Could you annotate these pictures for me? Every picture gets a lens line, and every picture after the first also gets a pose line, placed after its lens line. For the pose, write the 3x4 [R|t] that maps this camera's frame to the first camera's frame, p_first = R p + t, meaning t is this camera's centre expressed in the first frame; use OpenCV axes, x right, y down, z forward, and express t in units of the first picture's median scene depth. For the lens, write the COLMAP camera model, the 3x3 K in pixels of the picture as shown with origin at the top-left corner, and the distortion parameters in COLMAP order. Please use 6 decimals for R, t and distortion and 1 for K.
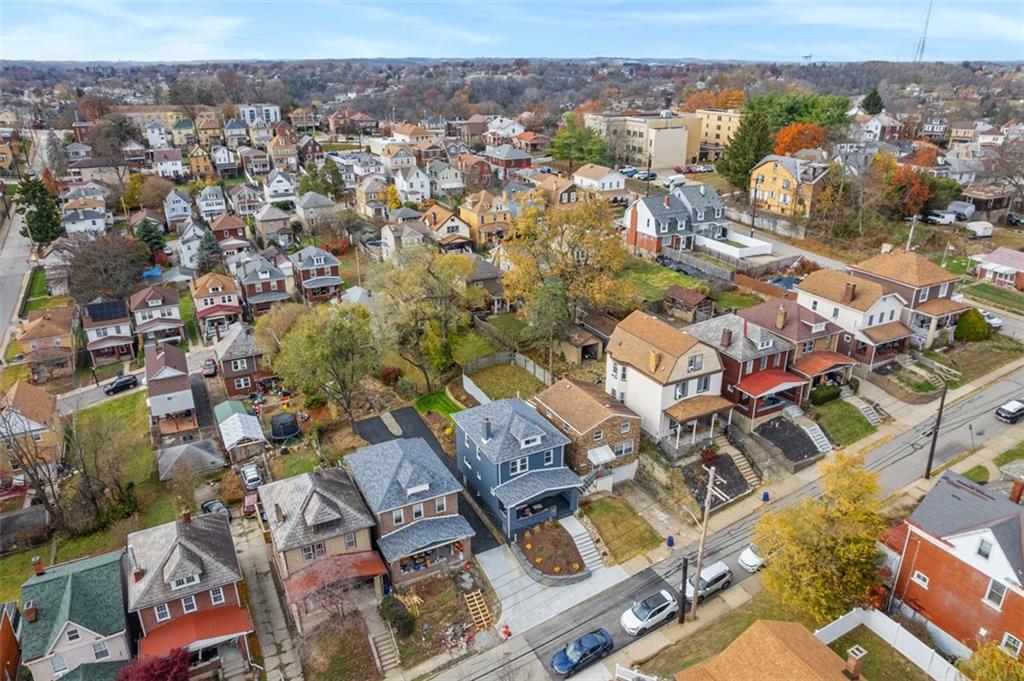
lens RADIAL K [[644.5, 0, 512.0], [0, 644.5, 340.5], [0, 0, 1]] dist [-0.002642, -0.000584]
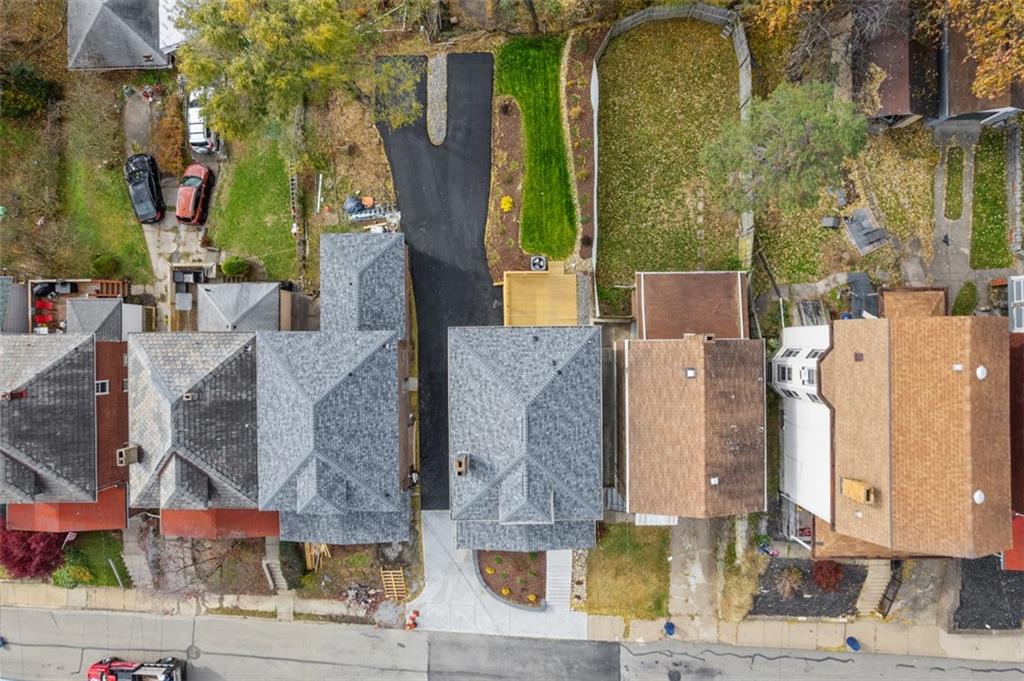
lens RADIAL K [[644.5, 0, 512.0], [0, 644.5, 340.5], [0, 0, 1]] dist [-0.002642, -0.000584]
pose [[0.889588, 0.456637, -0.010776, -0.049286], [-0.177823, 0.367959, 0.912680, -0.448462], [0.420729, -0.809993, 0.408532, 0.954250]]
